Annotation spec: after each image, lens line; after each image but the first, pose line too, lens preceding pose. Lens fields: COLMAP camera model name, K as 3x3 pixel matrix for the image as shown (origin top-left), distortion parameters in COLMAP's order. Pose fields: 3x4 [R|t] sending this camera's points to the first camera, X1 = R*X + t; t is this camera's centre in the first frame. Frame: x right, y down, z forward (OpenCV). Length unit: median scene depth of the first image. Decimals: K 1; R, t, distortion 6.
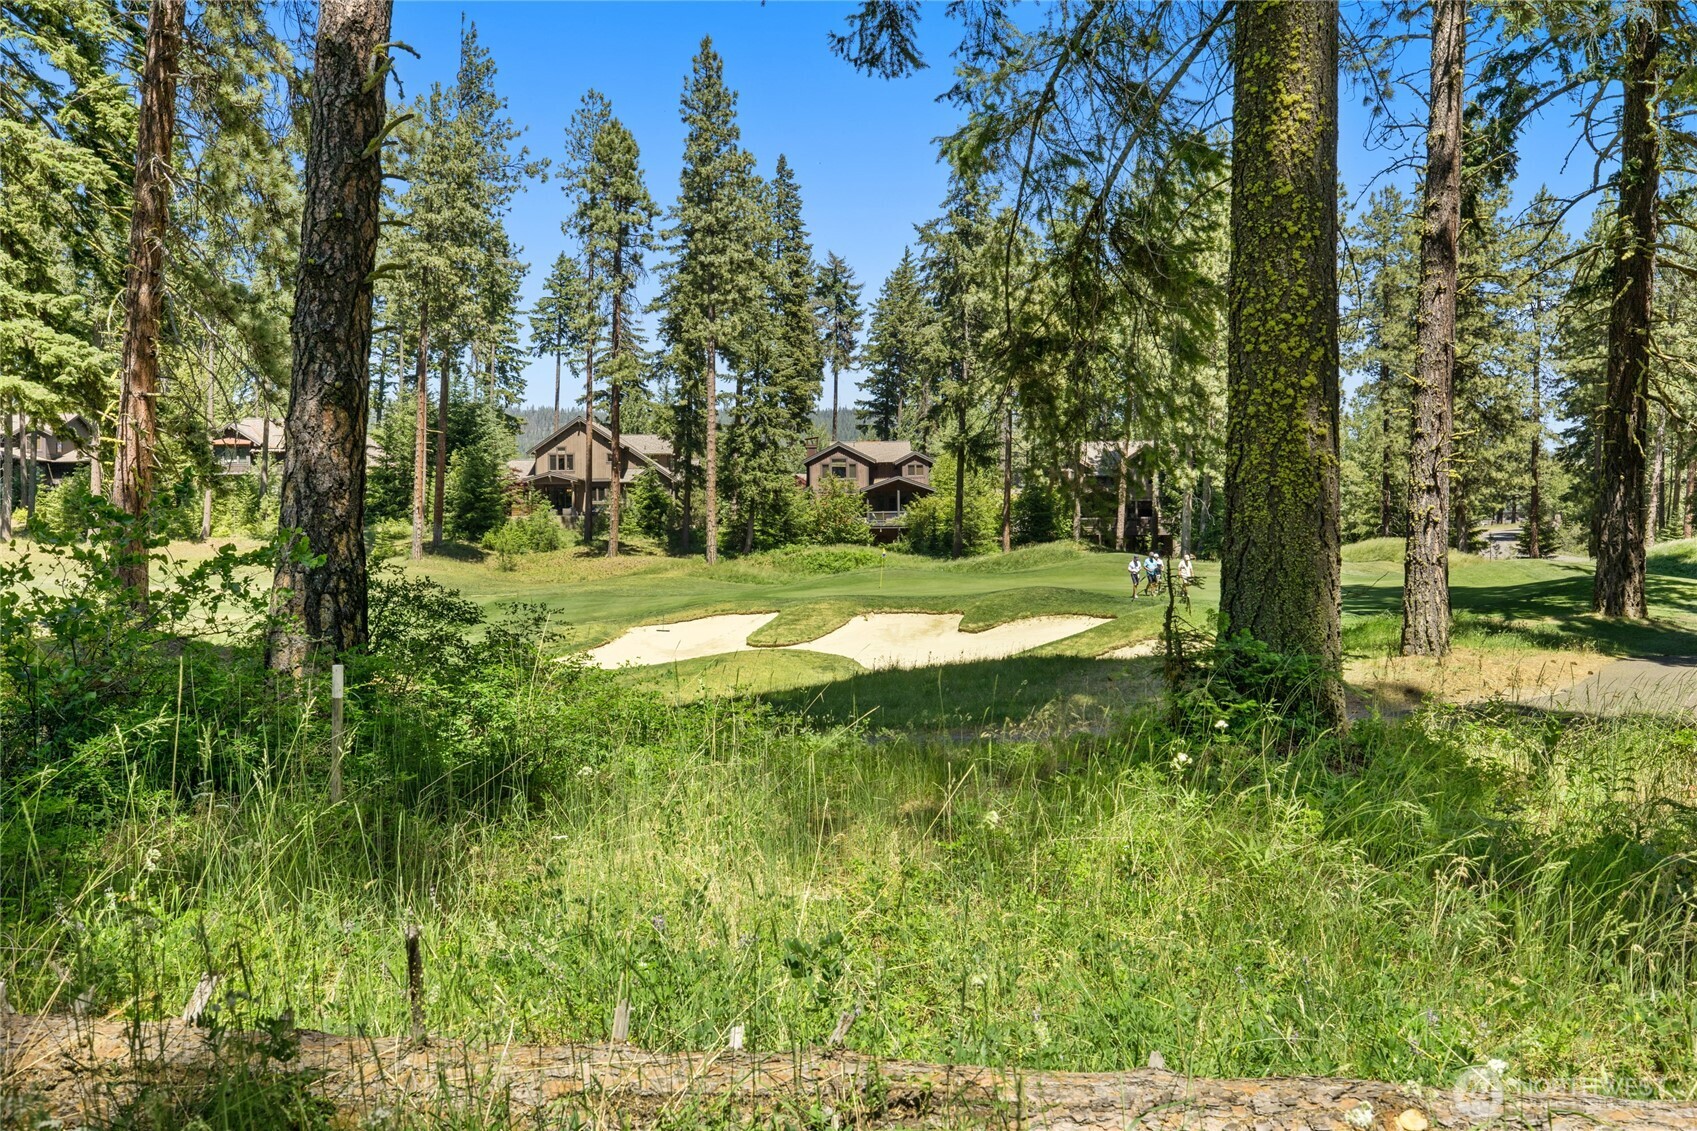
lens RADIAL K [[1397.3, 0, 857.3], [0, 1397.3, 604.9], [0, 0, 1]] dist [0.009749, -0.000982]
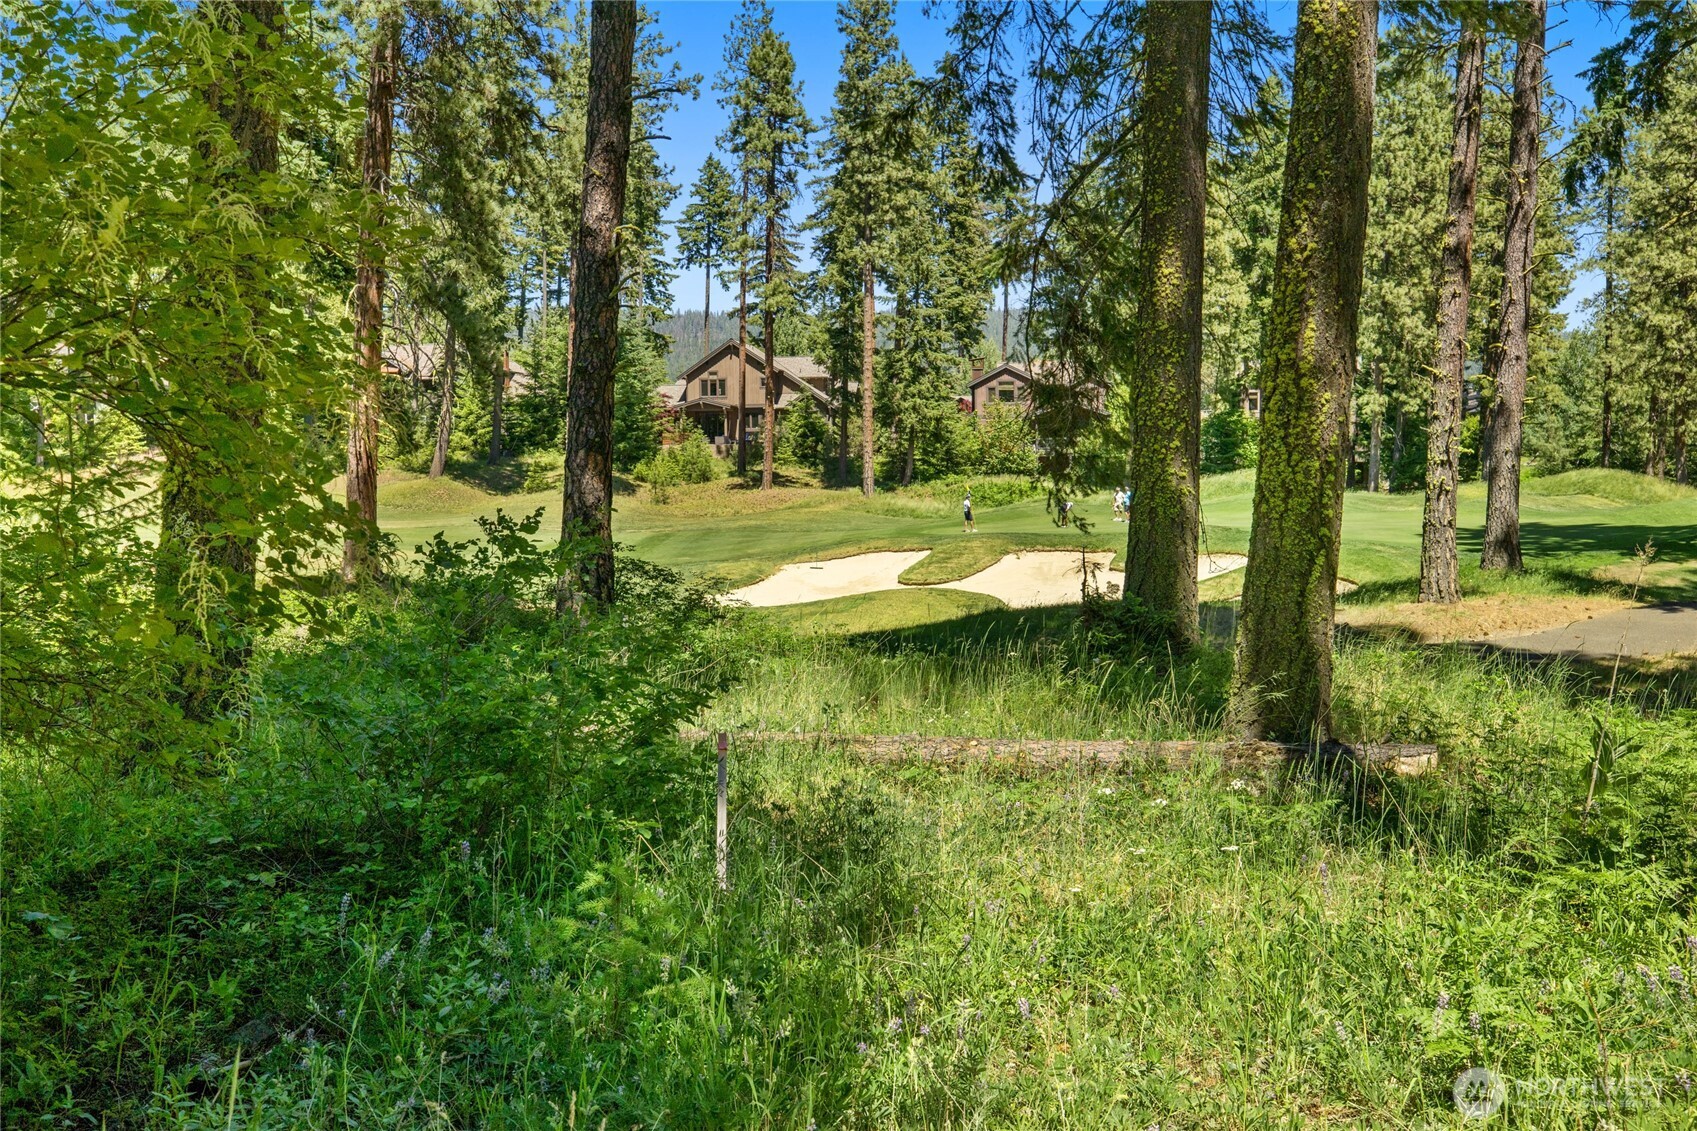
lens RADIAL K [[1749.2, 0, 848.5], [0, 1749.2, 565.5], [0, 0, 1]] dist [0.000480, -0.001713]
pose [[0.992148, 0.002305, -0.125051, 0.030200], [0.000481, 0.999752, 0.022248, -0.008319], [0.125071, -0.022134, 0.991901, -0.181109]]
